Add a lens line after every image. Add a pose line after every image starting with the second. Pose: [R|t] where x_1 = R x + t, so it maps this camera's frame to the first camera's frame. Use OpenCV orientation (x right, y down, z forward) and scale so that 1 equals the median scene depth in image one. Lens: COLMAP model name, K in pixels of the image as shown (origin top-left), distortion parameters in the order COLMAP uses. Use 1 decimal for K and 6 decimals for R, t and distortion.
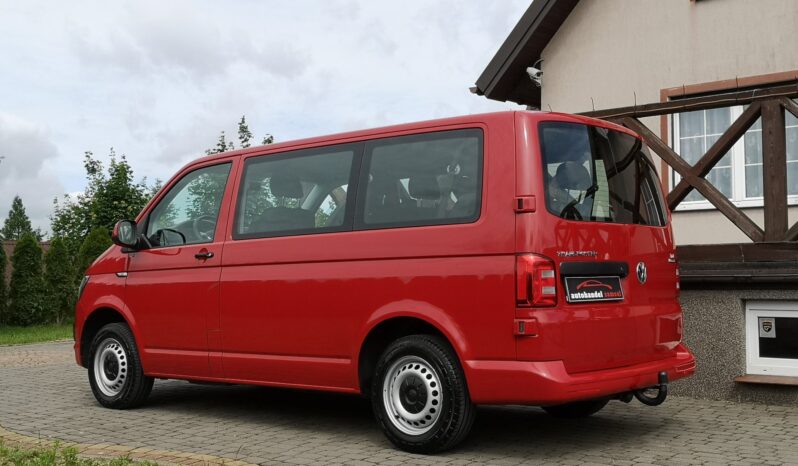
lens RADIAL K [[939.9, 0, 399.5], [0, 939.9, 235.3], [0, 0, 1]] dist [0.090327, 0.000000]
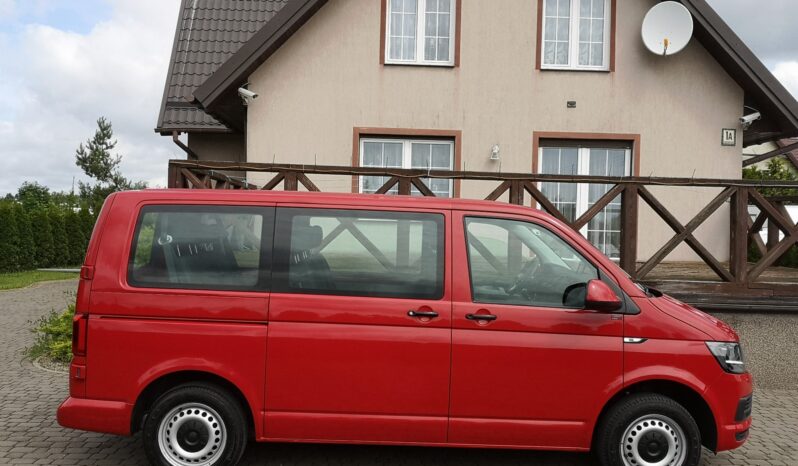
lens RADIAL K [[738.2, 0, 398.1], [0, 738.2, 231.9], [0, 0, 1]] dist [0.019912, 0.000000]
pose [[0.743426, 0.029184, 0.668181, -0.598753], [-0.063330, 0.997630, 0.026888, -0.070944], [-0.665813, -0.062305, 0.743513, 0.346370]]
